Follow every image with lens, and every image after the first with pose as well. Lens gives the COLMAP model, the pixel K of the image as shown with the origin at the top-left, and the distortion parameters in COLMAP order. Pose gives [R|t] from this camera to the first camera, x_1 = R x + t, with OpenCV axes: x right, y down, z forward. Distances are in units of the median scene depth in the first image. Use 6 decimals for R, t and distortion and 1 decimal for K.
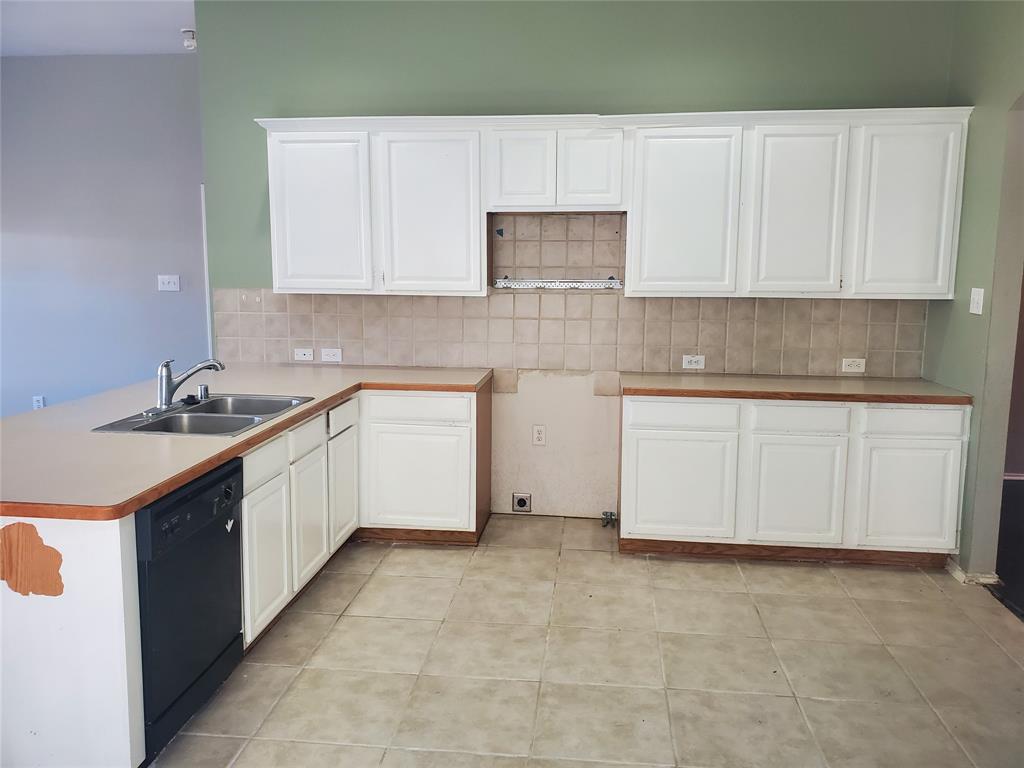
lens RADIAL K [[800.1, 0, 513.4], [0, 800.1, 378.0], [0, 0, 1]] dist [0.004553, 0.012311]
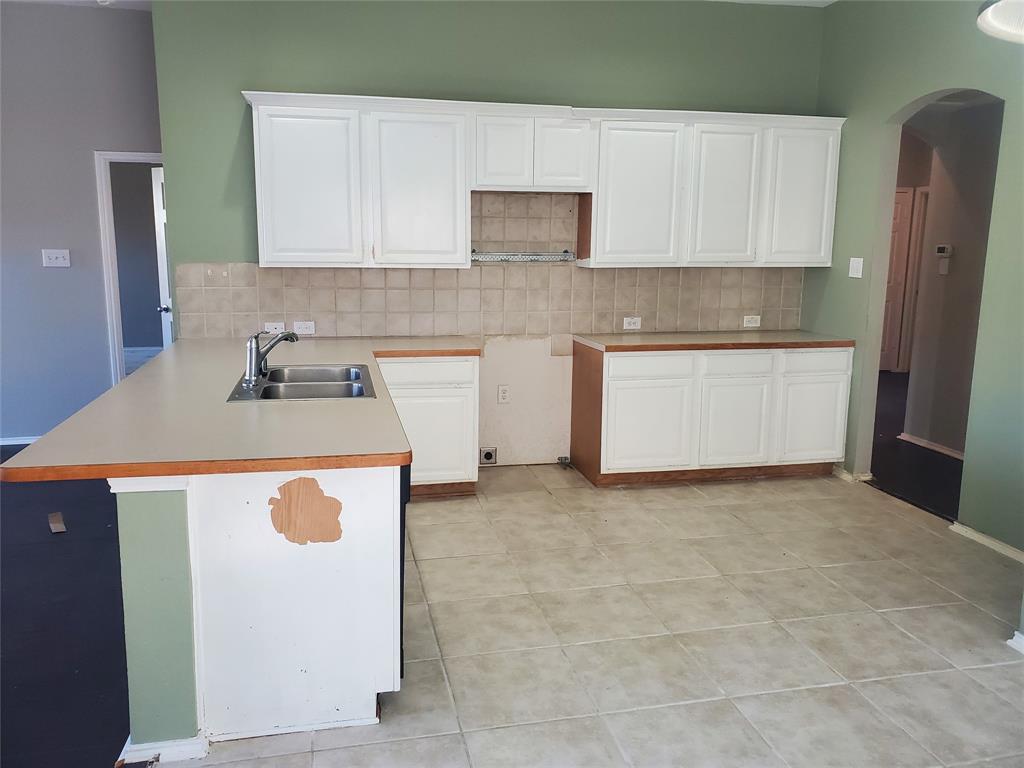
lens RADIAL K [[786.7, 0, 512.0], [0, 786.7, 384.0], [0, 0, 1]] dist [0.013531, -0.002407]
pose [[0.946970, -0.055772, 0.316444, -0.348198], [0.043271, 0.997985, 0.046400, 0.009066], [-0.318394, -0.030246, 0.947476, -0.046602]]
